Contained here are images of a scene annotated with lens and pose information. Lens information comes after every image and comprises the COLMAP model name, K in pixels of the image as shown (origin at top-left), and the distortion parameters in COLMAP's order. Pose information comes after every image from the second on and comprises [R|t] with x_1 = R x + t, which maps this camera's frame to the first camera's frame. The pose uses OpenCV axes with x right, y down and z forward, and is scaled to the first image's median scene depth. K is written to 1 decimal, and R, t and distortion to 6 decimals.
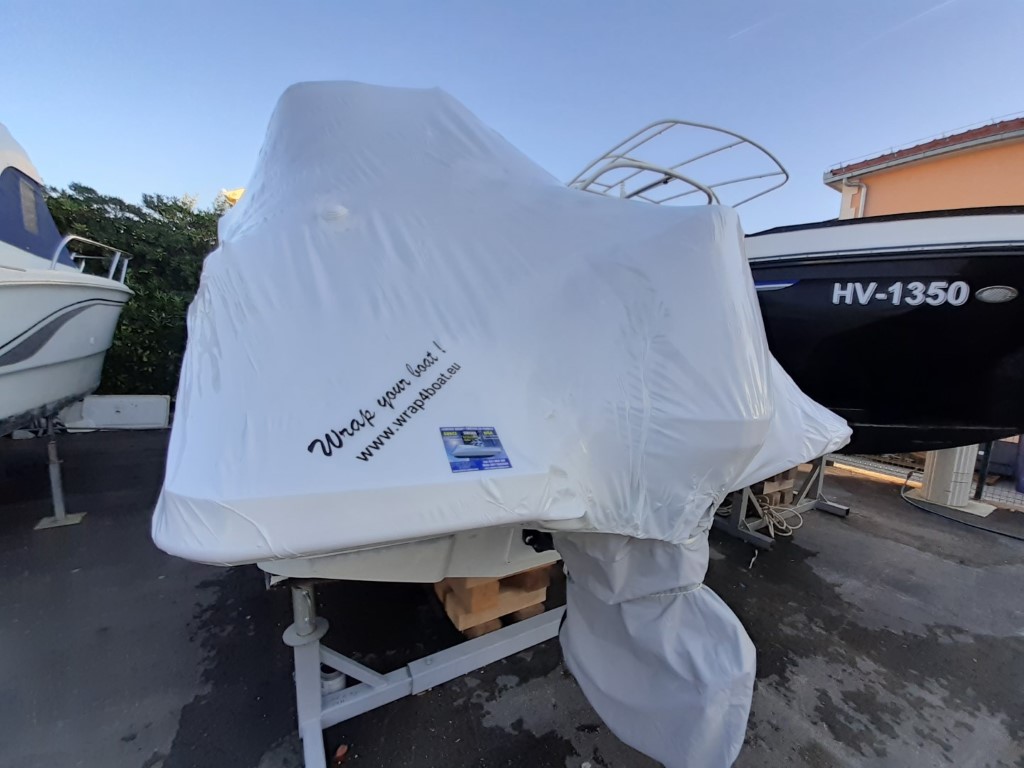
lens RADIAL K [[383.7, 0, 512.0], [0, 383.7, 384.0], [0, 0, 1]] dist [-0.002157, -0.000443]
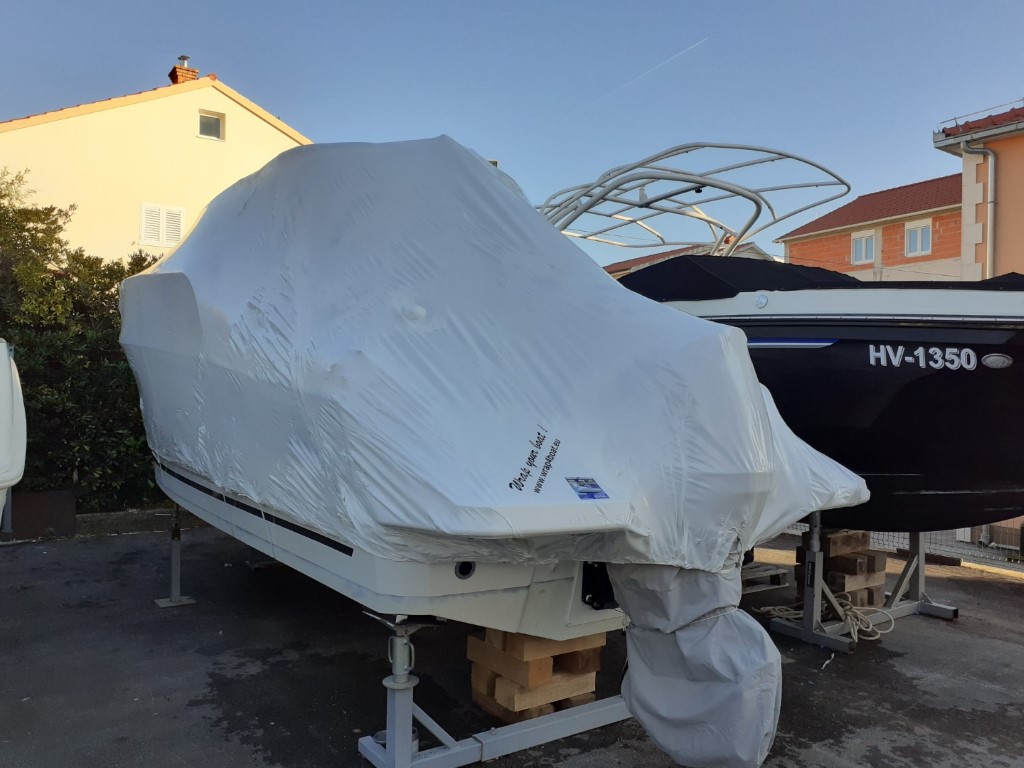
lens RADIAL K [[600.9, 0, 512.0], [0, 600.9, 384.0], [0, 0, 1]] dist [0.000791, -0.000327]
pose [[0.998522, -0.021734, 0.049817, -0.220993], [0.028064, 0.991101, -0.130117, 0.016868], [-0.046546, 0.131323, 0.990246, -0.685663]]
